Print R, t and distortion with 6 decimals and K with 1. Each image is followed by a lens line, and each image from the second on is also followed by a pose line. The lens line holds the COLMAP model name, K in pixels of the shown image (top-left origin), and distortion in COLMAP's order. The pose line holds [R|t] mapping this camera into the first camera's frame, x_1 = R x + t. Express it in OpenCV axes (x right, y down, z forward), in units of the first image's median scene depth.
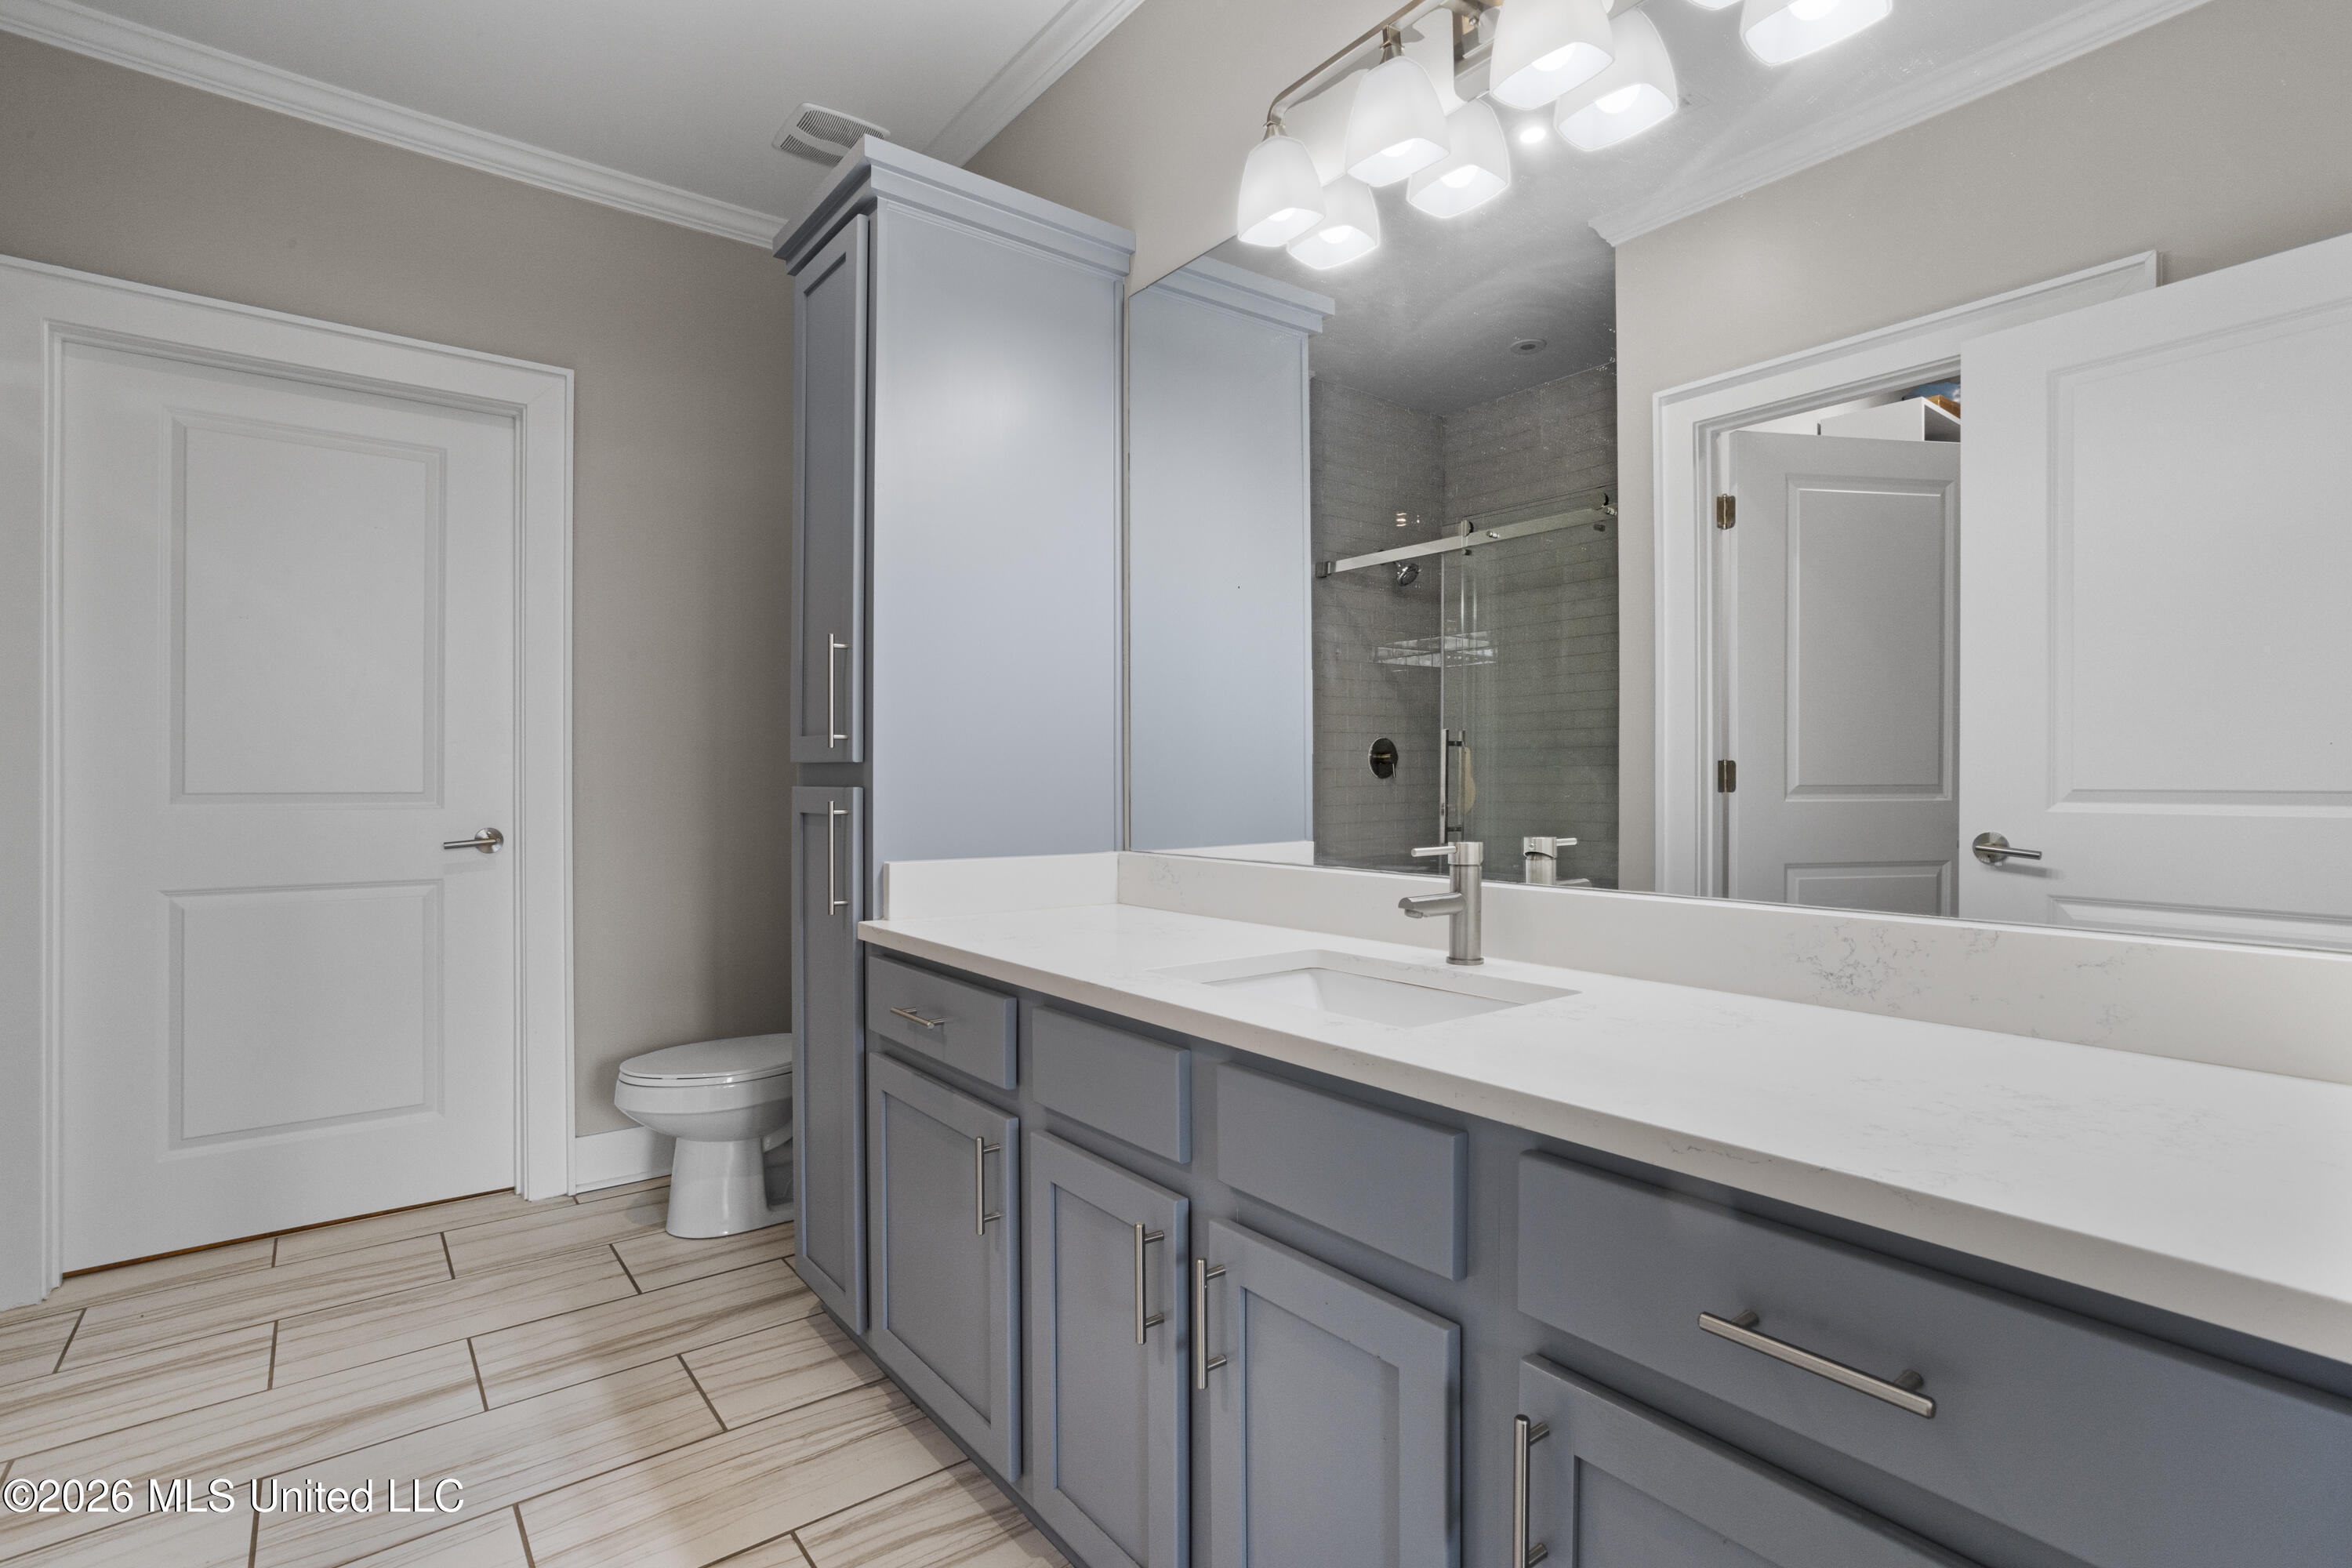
lens RADIAL K [[1136.9, 0, 1202.3], [0, 1136.9, 753.1], [0, 0, 1]] dist [-0.058805, 0.032831]
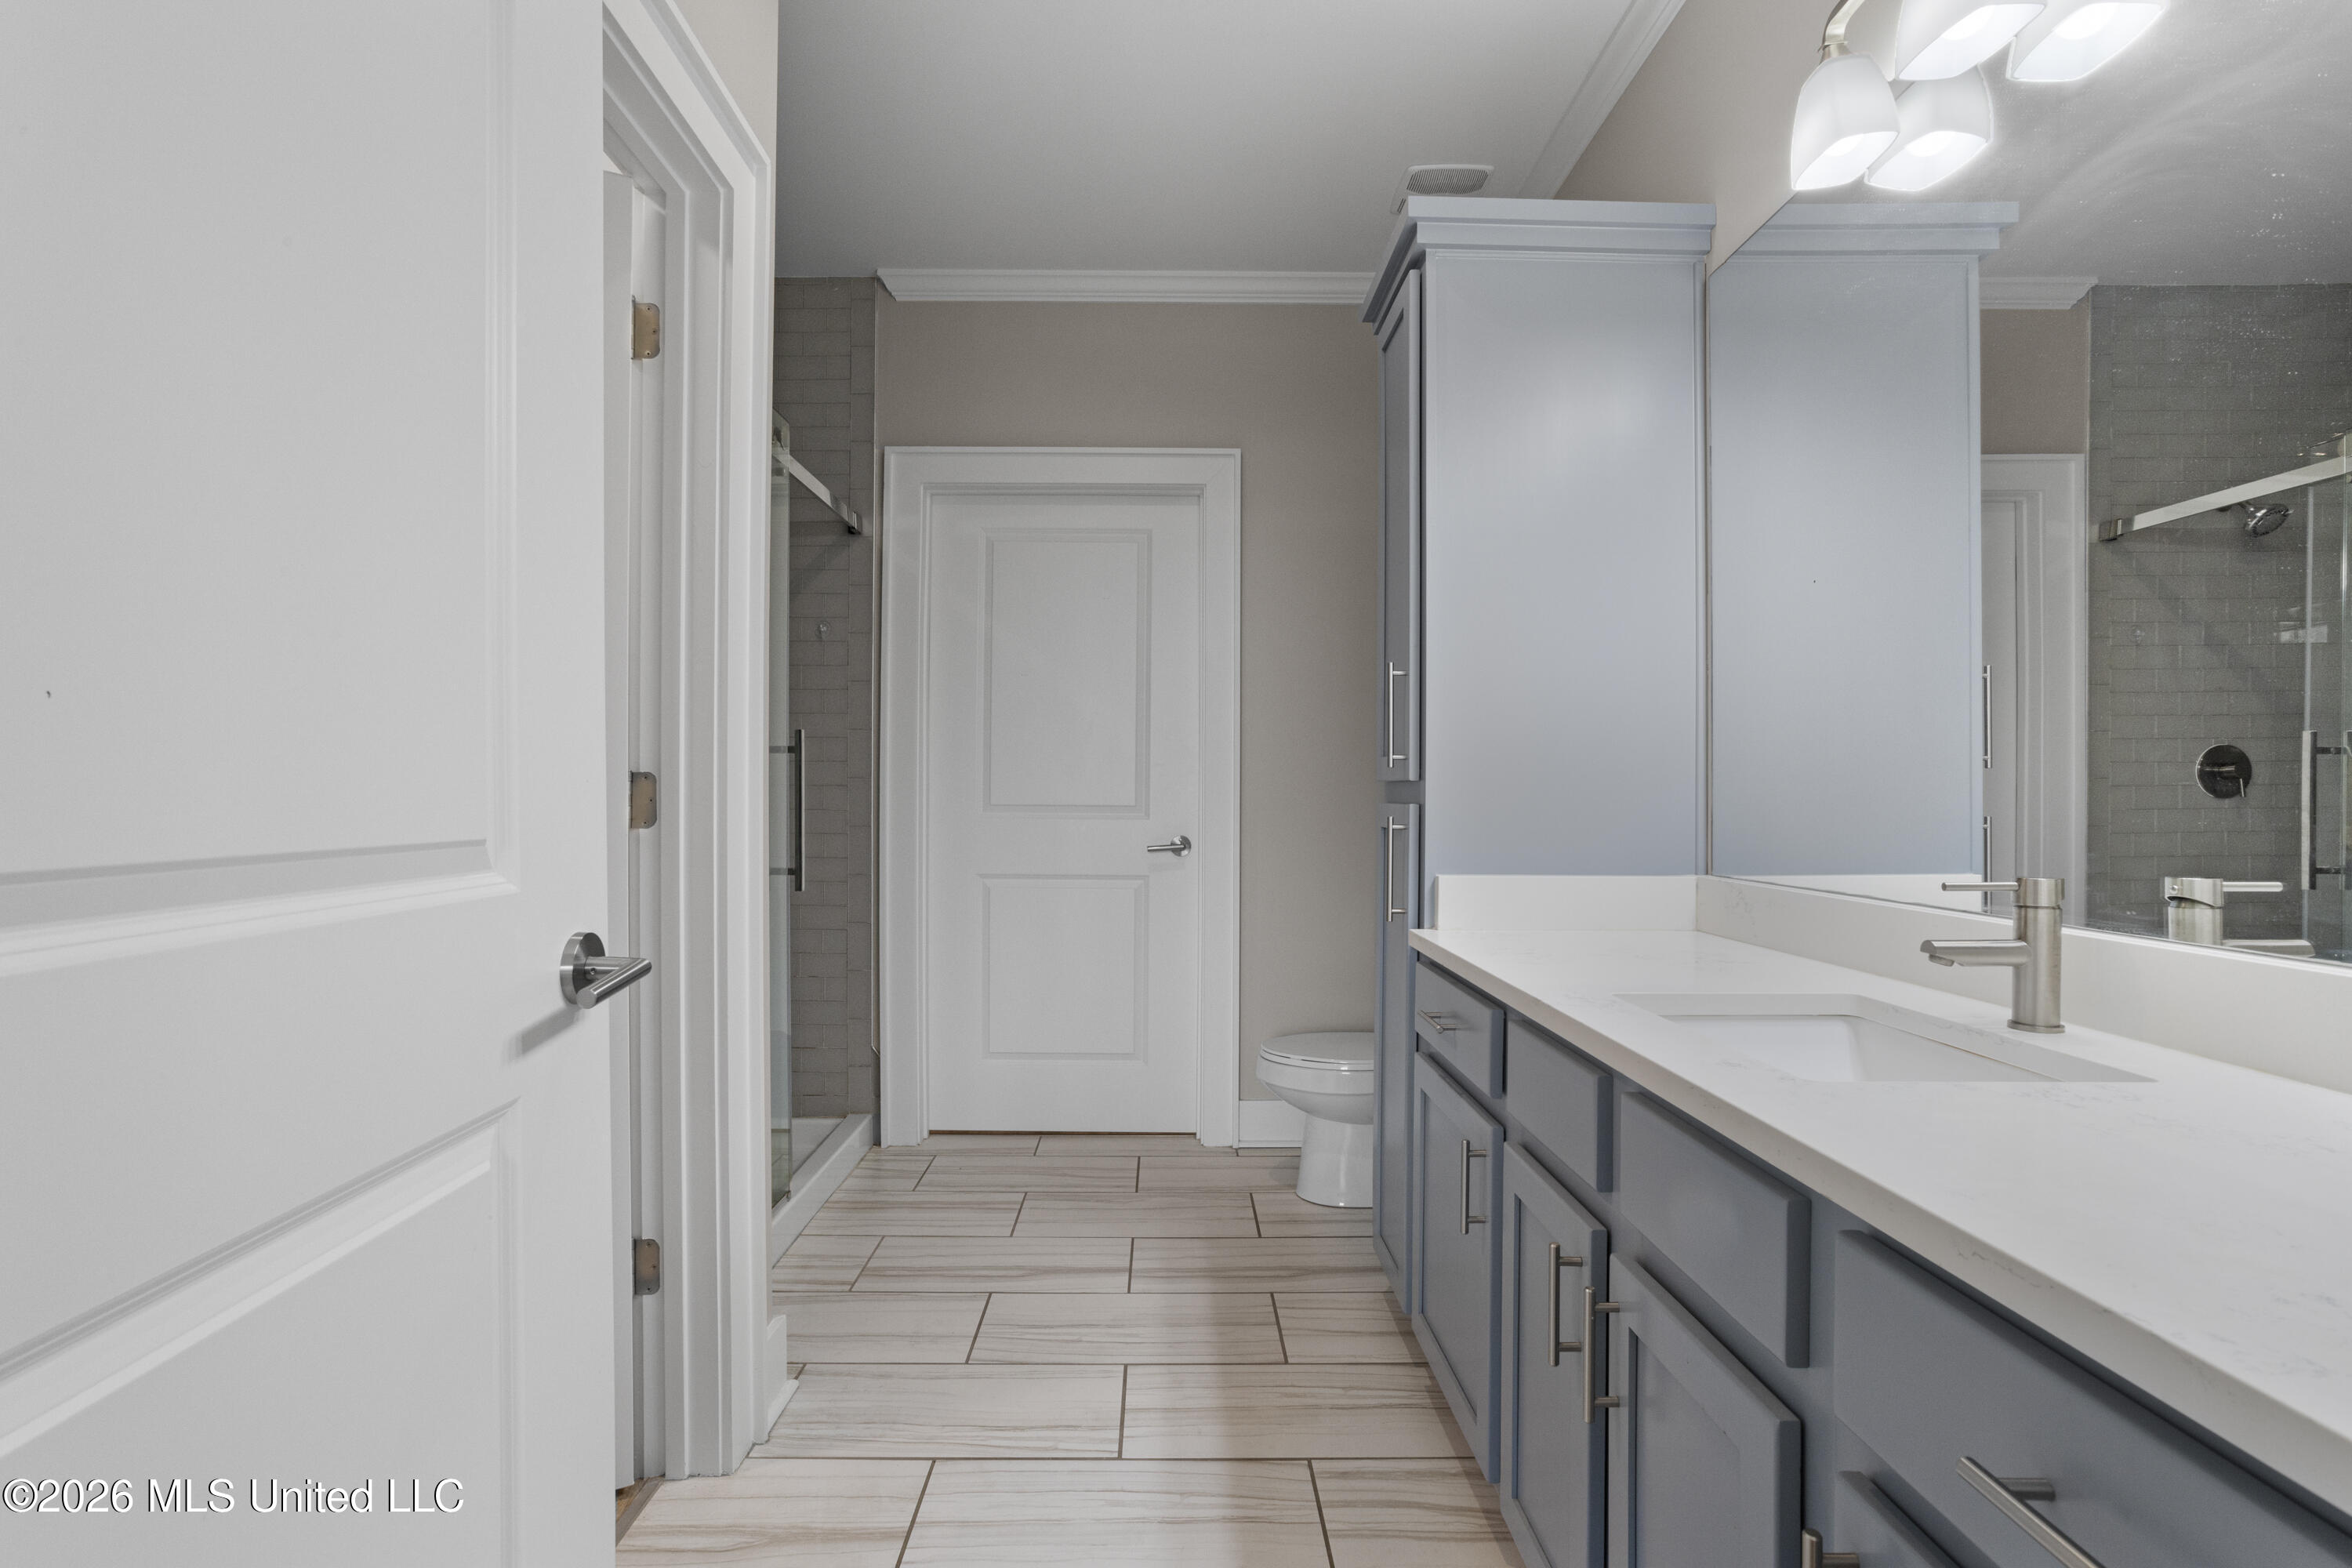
lens RADIAL K [[1143.9, 0, 1166.6], [0, 1143.9, 762.0], [0, 0, 1]] dist [-0.055247, 0.035459]
pose [[0.793052, -0.012980, -0.609015, 0.164143], [0.008309, 0.999910, -0.010490, -0.000259], [0.609097, 0.003259, 0.793089, -0.002405]]
